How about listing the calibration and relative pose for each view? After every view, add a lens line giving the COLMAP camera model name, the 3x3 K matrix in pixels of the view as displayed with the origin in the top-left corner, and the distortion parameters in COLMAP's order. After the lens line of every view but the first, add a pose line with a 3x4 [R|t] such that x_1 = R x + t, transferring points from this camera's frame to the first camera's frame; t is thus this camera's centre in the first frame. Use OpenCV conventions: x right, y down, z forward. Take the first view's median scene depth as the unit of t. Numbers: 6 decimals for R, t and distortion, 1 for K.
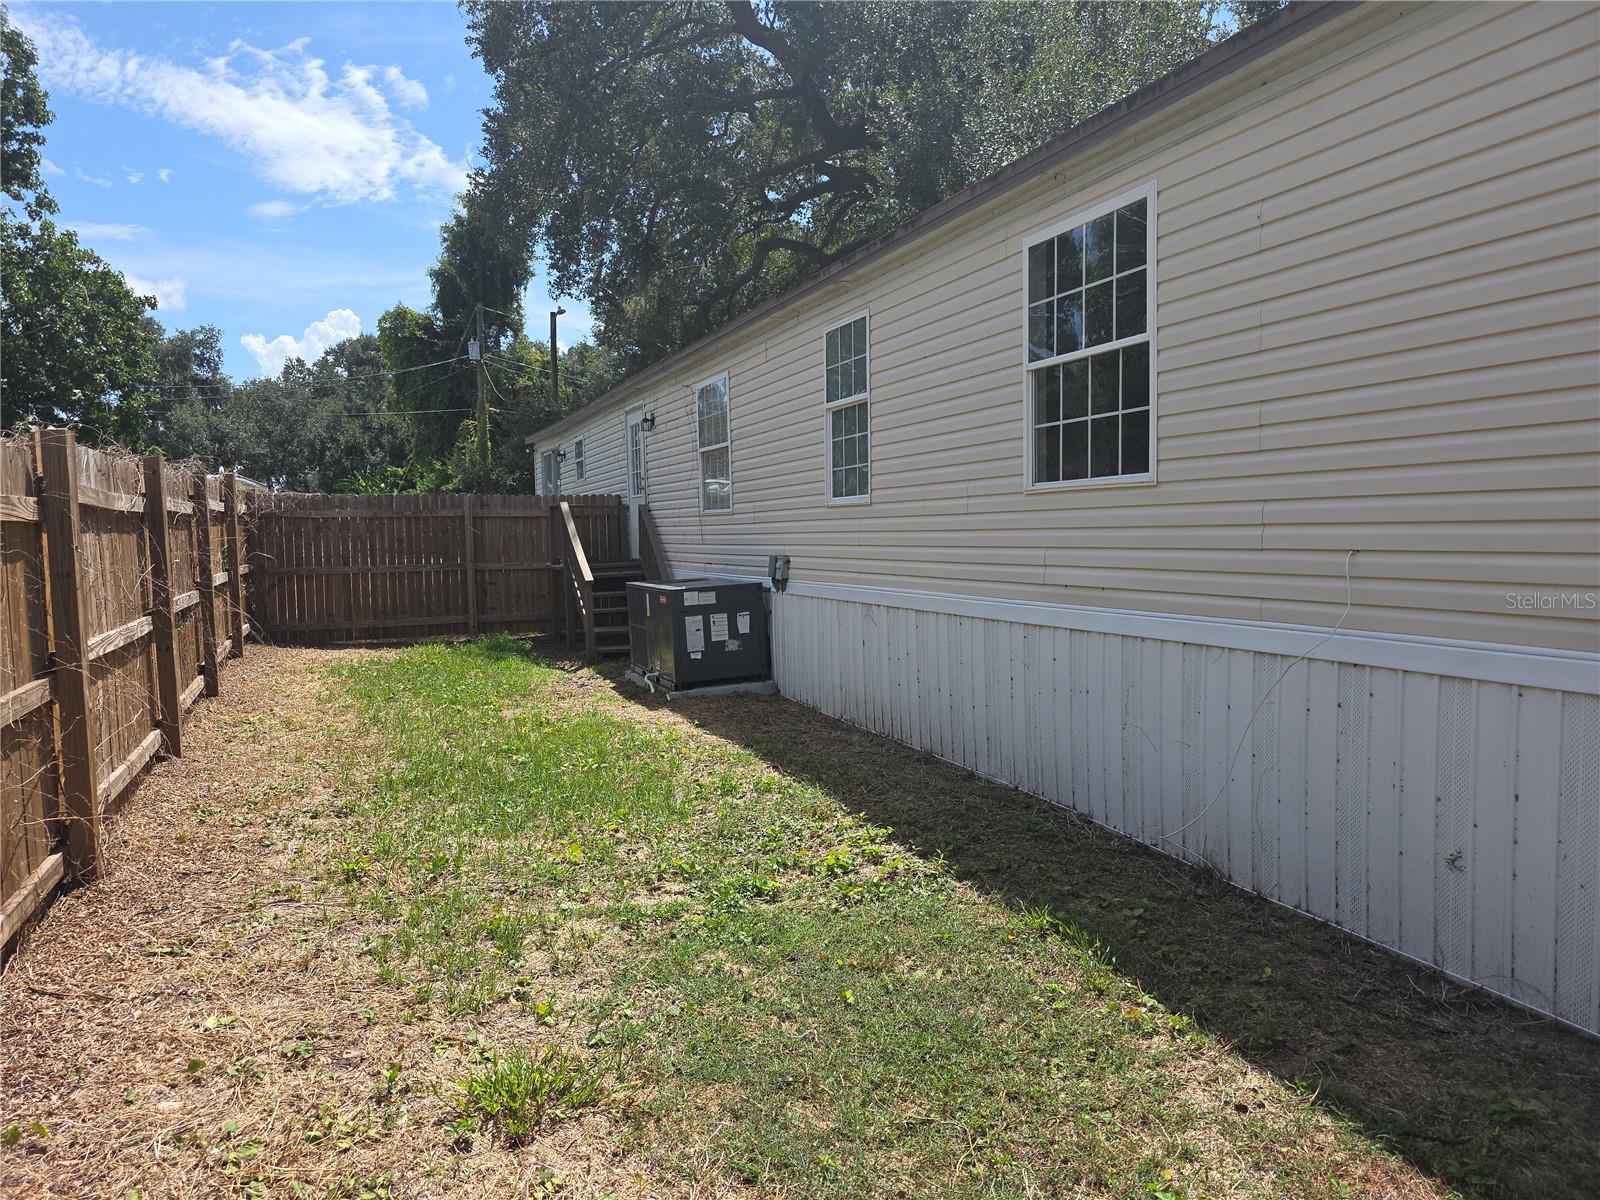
lens RADIAL K [[1070.1, 0, 789.9], [0, 1070.1, 599.0], [0, 0, 1]] dist [0.064518, -0.062142]
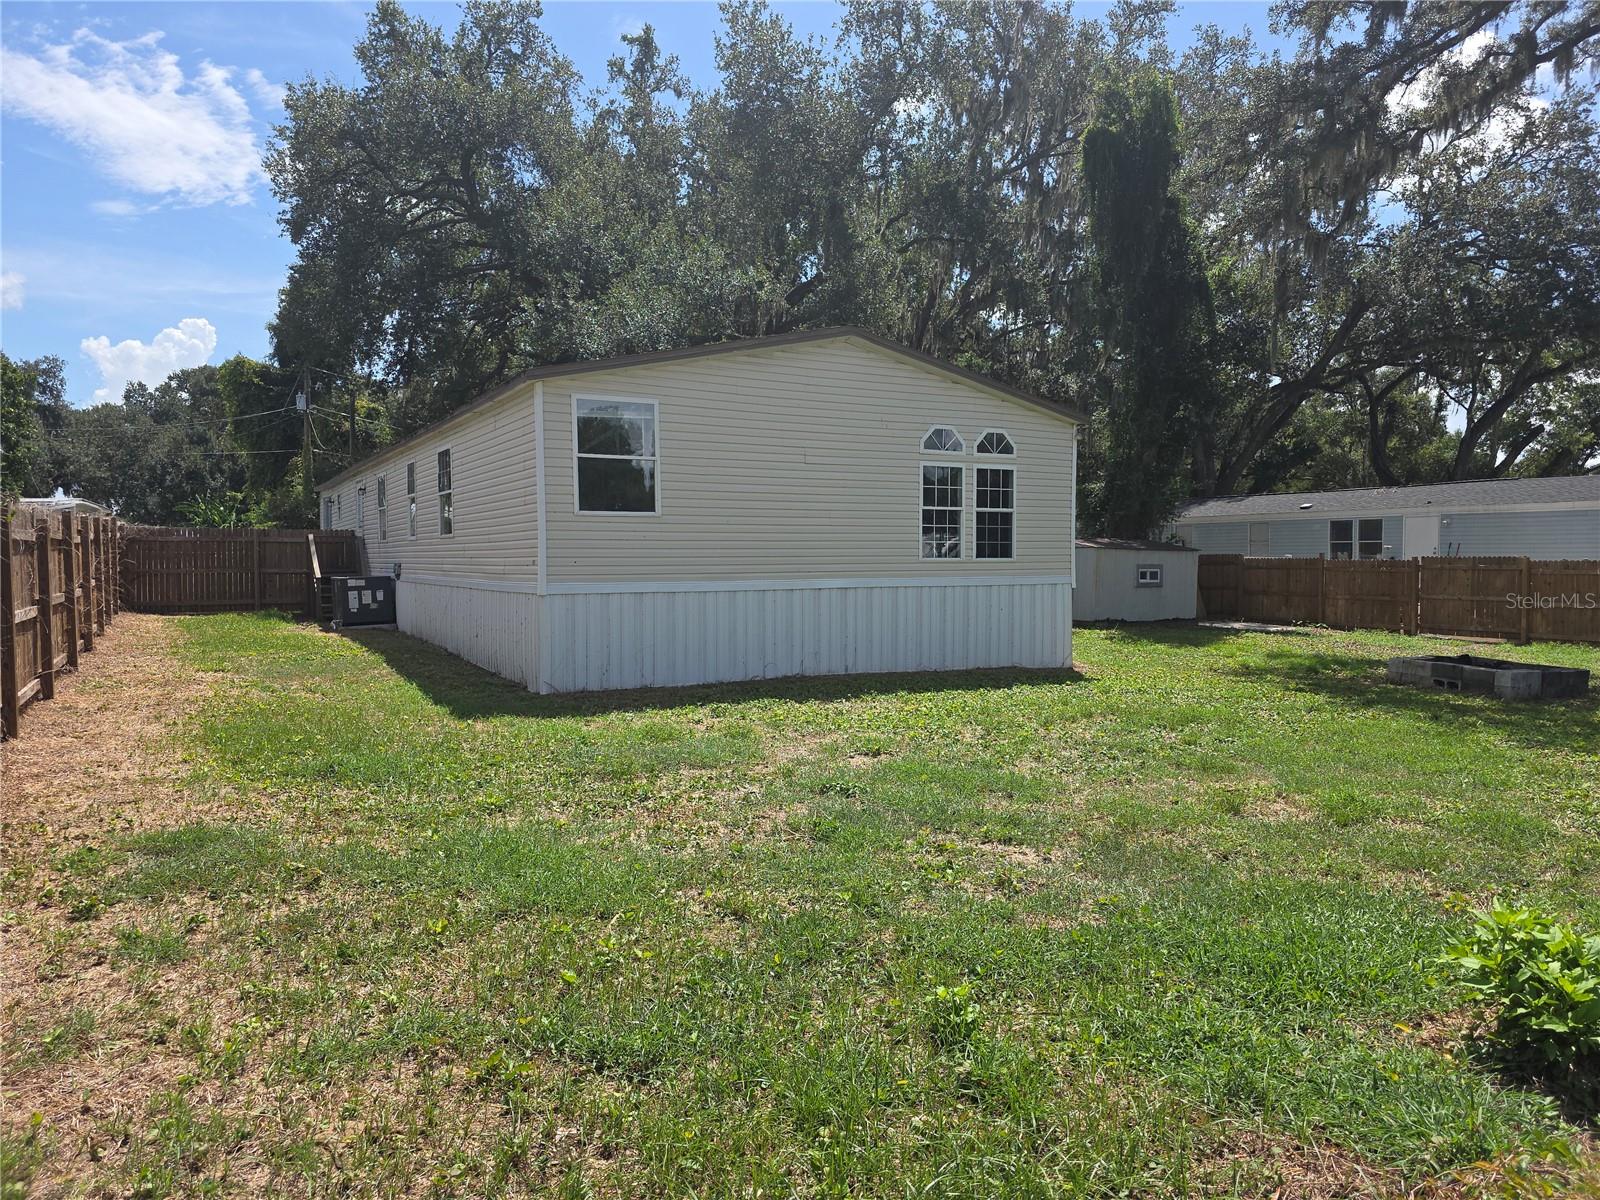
lens RADIAL K [[1070.1, 0, 815.7], [0, 1070.1, 585.7], [0, 0, 1]] dist [0.064518, -0.062142]
pose [[0.990643, 0.013593, 0.135802, 0.065638], [-0.008218, 0.999164, -0.040058, 0.010430], [-0.136233, 0.038567, 0.989926, -0.153453]]
